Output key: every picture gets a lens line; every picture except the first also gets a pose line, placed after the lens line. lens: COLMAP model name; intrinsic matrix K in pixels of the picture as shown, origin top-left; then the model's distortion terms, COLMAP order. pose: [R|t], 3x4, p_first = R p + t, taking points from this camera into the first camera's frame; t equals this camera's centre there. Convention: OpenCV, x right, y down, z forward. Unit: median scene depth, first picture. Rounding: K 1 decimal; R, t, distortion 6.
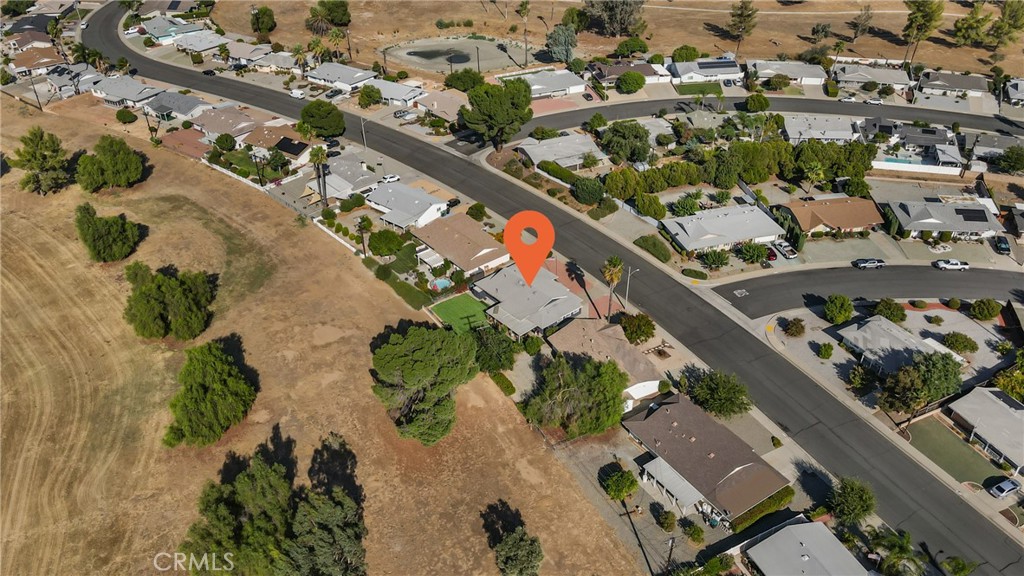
lens RADIAL K [[759.7, 0, 499.4], [0, 759.7, 289.4], [0, 0, 1]] dist [0.002190, 0.002757]
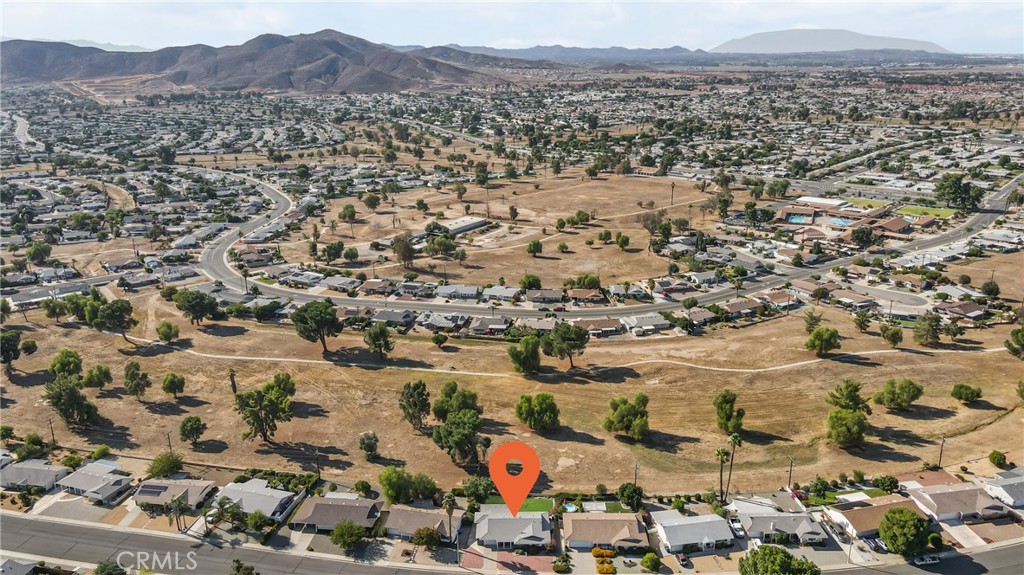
lens RADIAL K [[761.4, 0, 507.6], [0, 761.4, 289.9], [0, 0, 1]] dist [0.009094, 0.005359]
pose [[-0.637359, 0.254147, -0.727449, 0.866278], [-0.418155, 0.678879, 0.603547, -1.024871], [0.647240, 0.688863, -0.326417, 1.072480]]
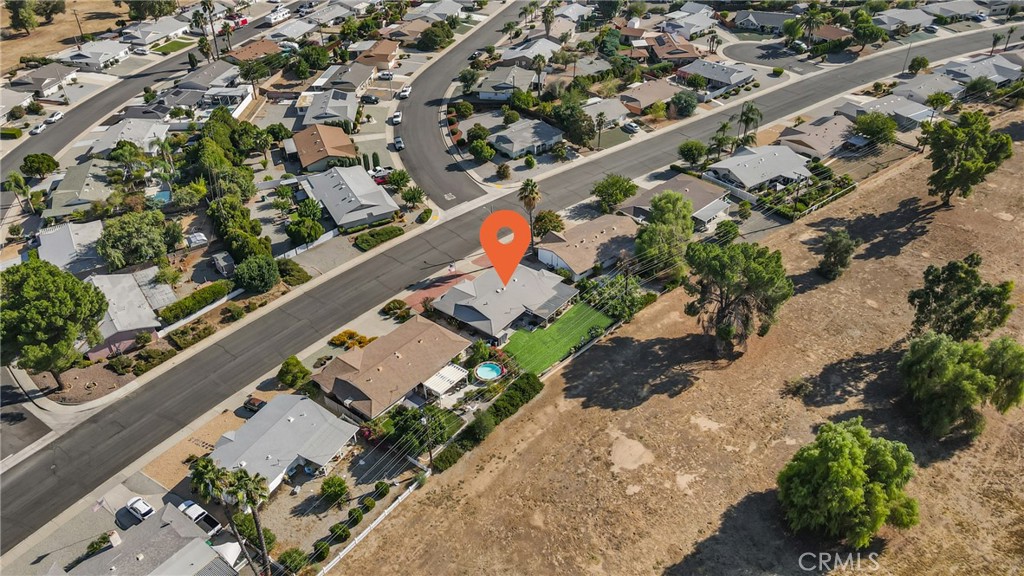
lens RADIAL K [[761.4, 0, 507.6], [0, 761.4, 290.4], [0, 0, 1]] dist [0.009094, 0.005359]
pose [[-0.209743, -0.544810, 0.811905, -0.632634], [0.573825, 0.603746, 0.553368, -0.451537], [-0.791665, 0.581957, 0.185994, 0.772839]]
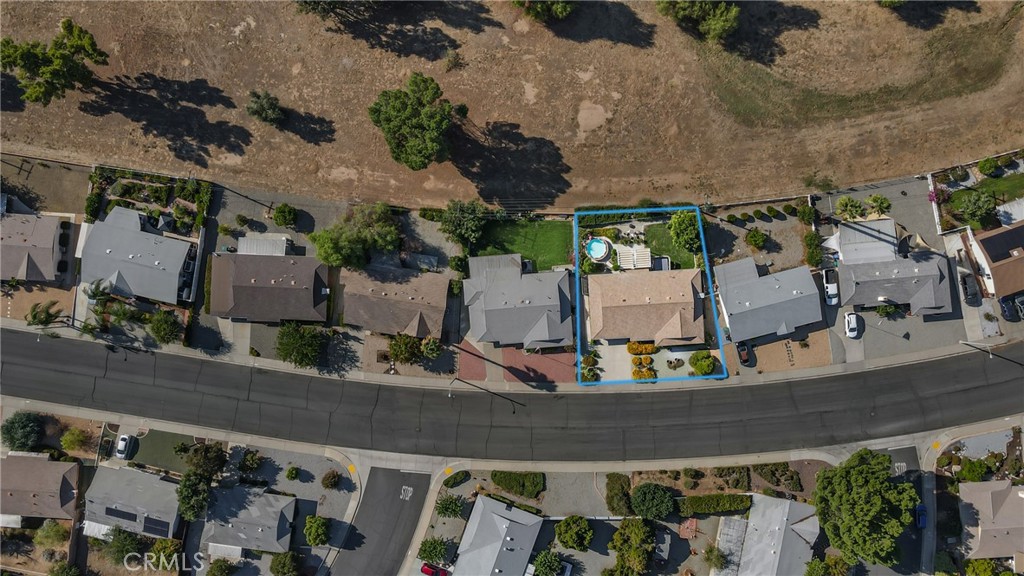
lens RADIAL K [[761.4, 0, 507.6], [0, 761.4, 290.4], [0, 0, 1]] dist [0.009094, 0.005359]
pose [[-0.573414, 0.818672, 0.031191, 0.000422], [-0.432402, -0.334761, 0.837236, -0.749031], [0.695863, 0.466596, 0.545952, 0.415715]]
